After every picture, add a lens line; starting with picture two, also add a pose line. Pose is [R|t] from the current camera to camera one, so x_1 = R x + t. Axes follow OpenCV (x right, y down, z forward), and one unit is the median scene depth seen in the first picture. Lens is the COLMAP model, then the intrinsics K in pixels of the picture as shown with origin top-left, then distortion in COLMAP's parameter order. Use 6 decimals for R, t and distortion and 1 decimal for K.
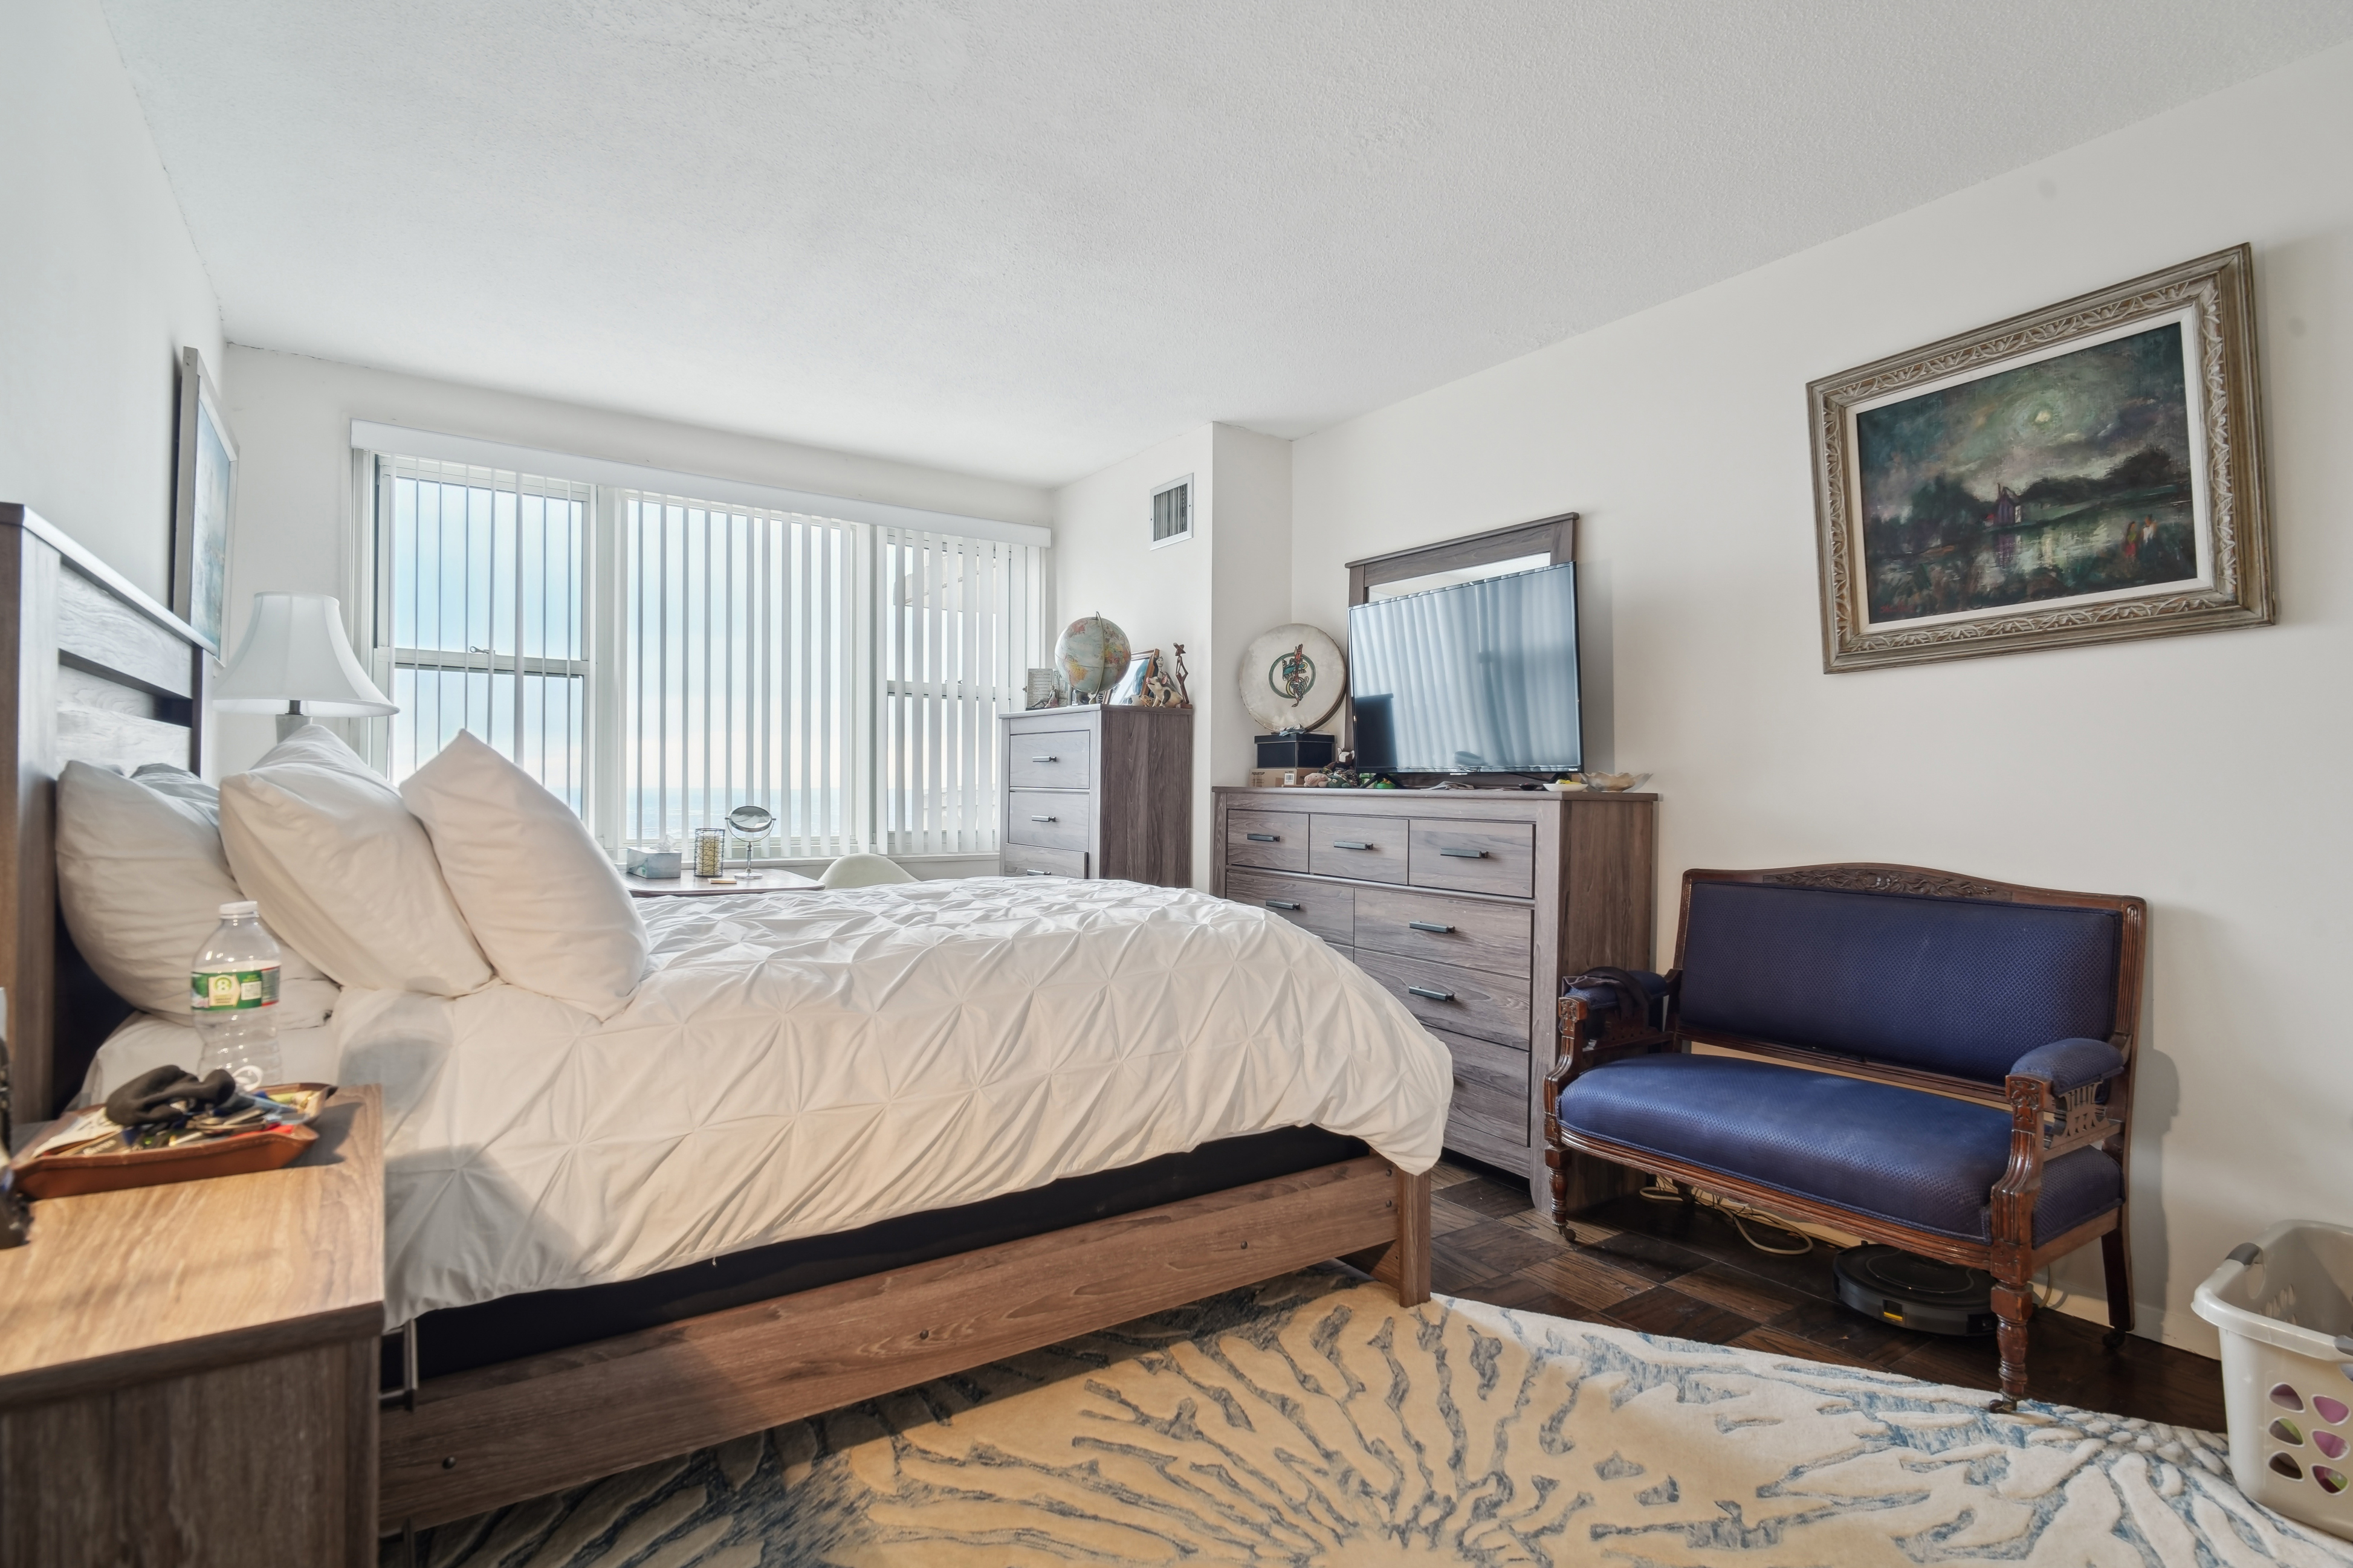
lens RADIAL K [[1146.0, 0, 1182.9], [0, 1146.0, 781.5], [0, 0, 1]] dist [0.011587, -0.000067]
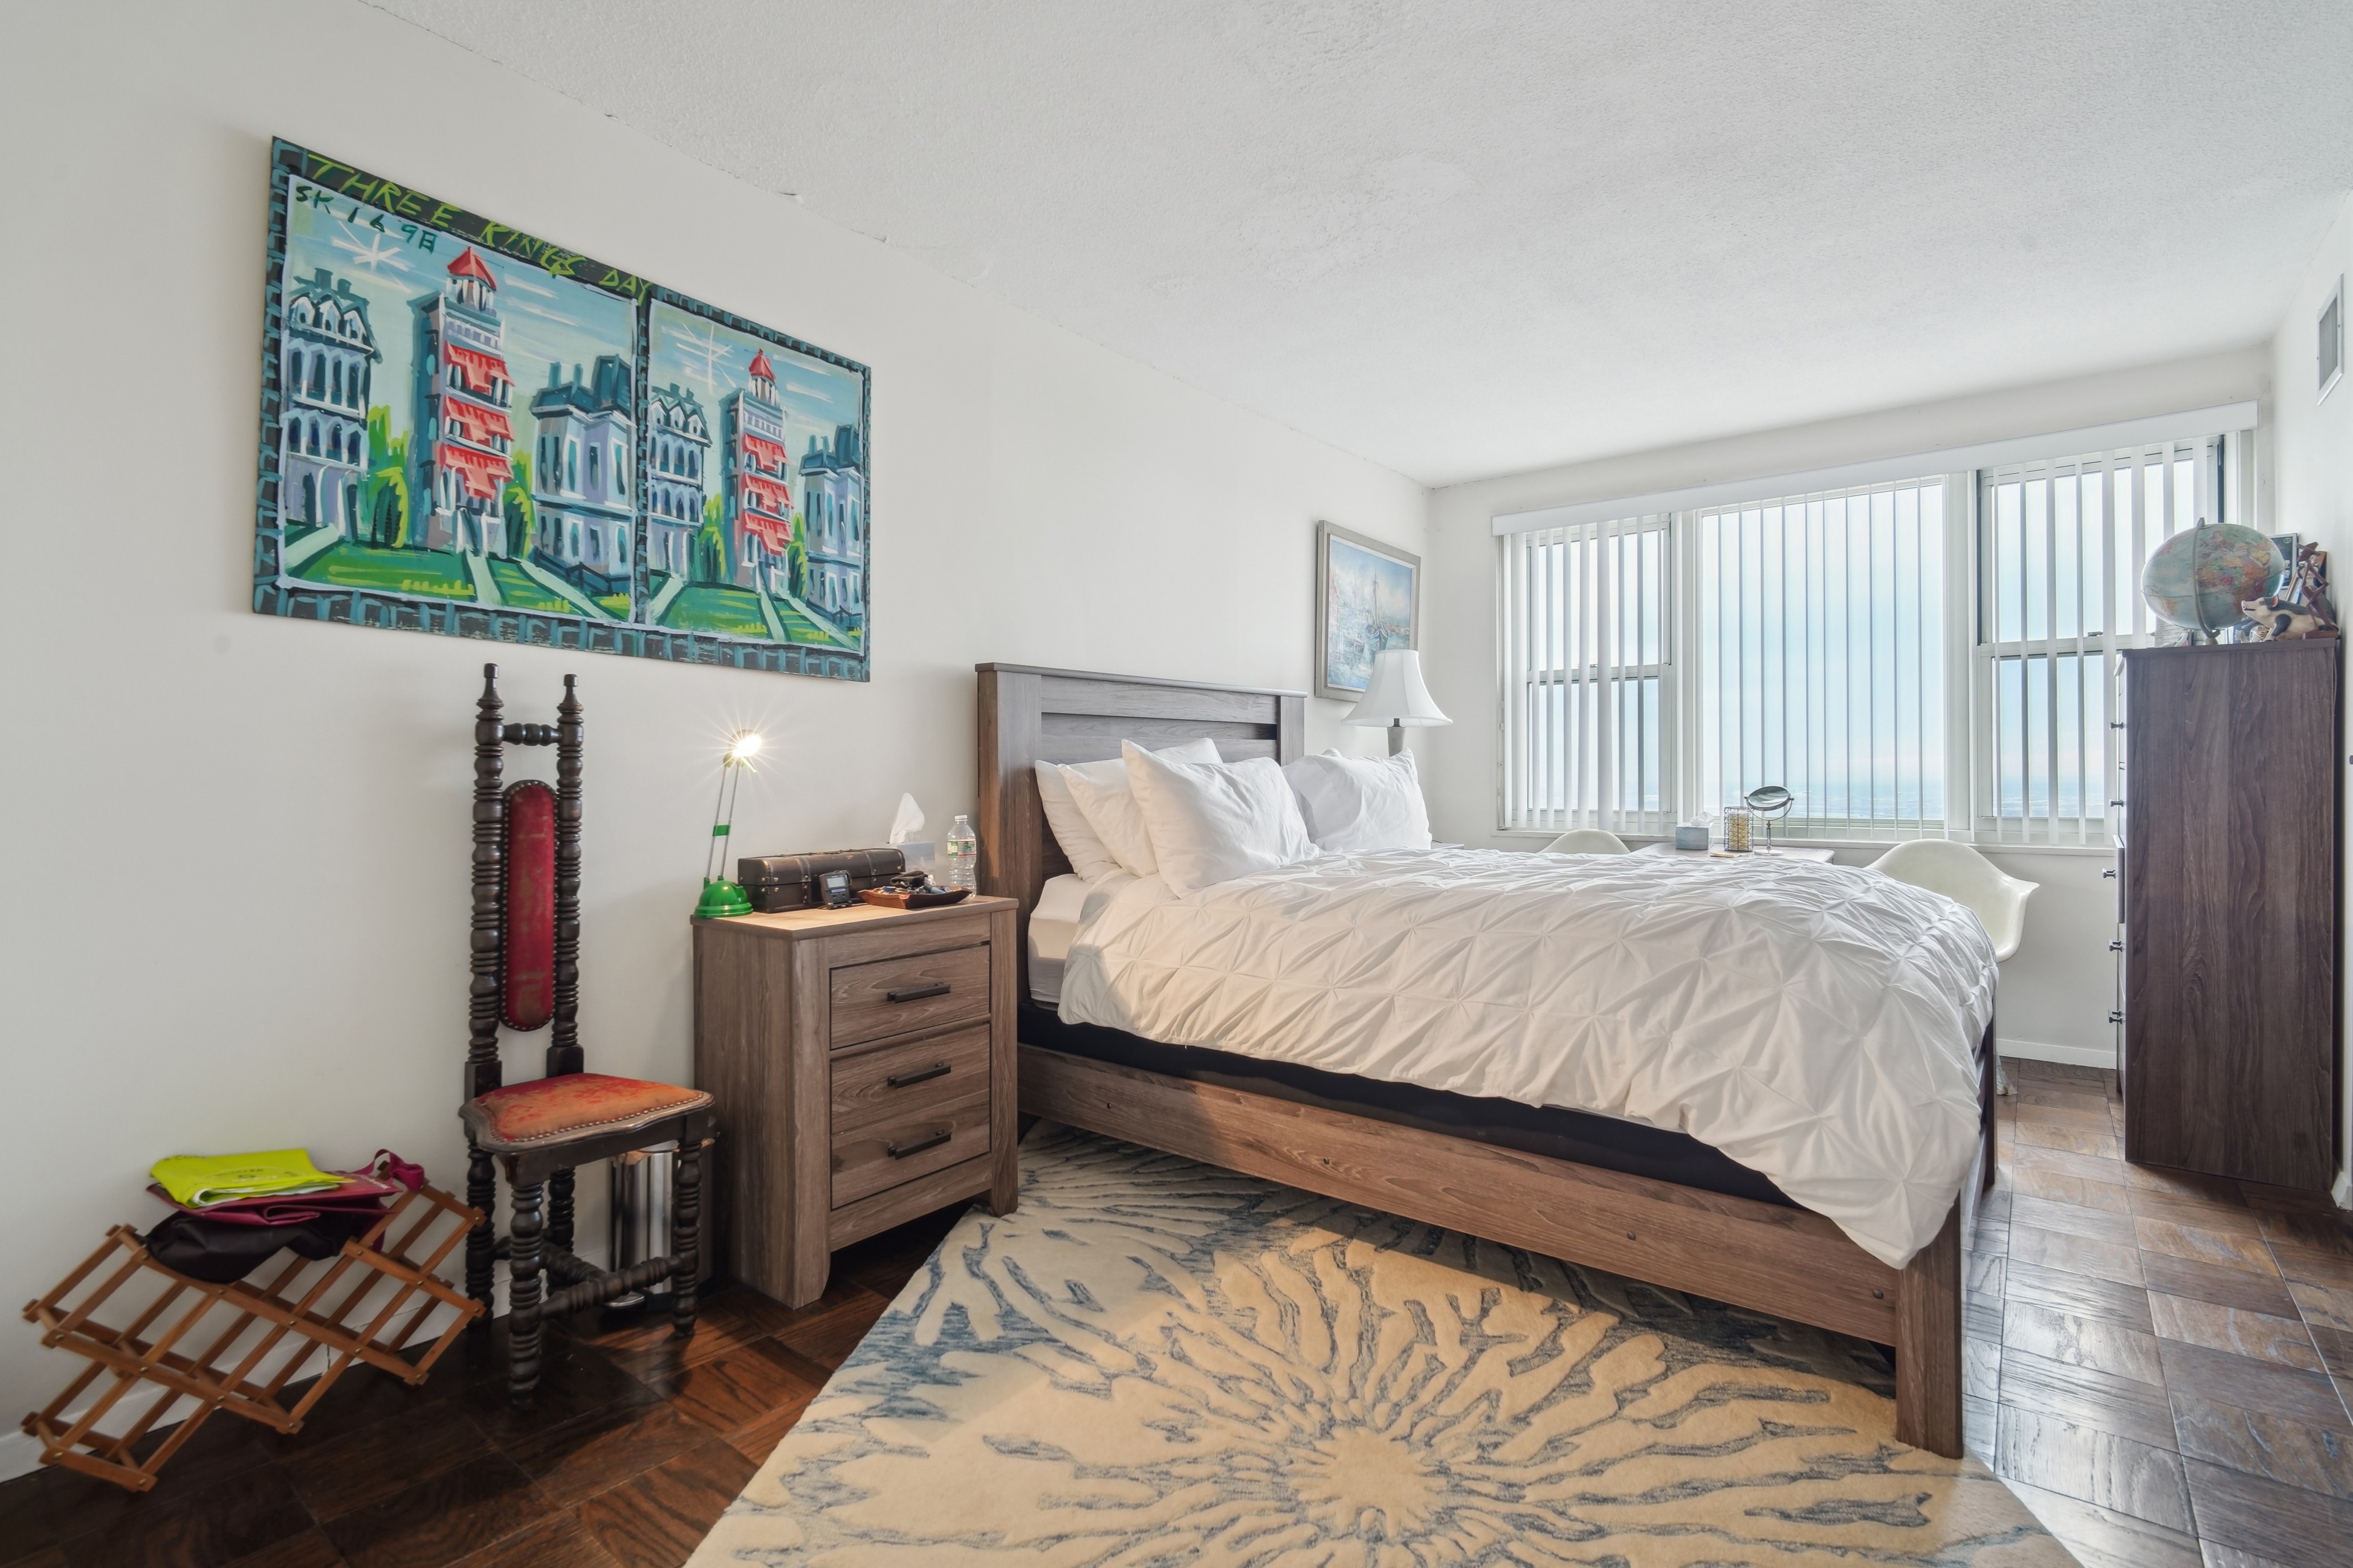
lens RADIAL K [[1099.3, 0, 1180.9], [0, 1099.3, 771.1], [0, 0, 1]] dist [0.002044, -0.004521]
pose [[0.296692, -0.014028, -0.954870, 0.901967], [0.013225, 0.999857, -0.010580, 0.023287], [0.954882, -0.009489, 0.296835, 0.409267]]
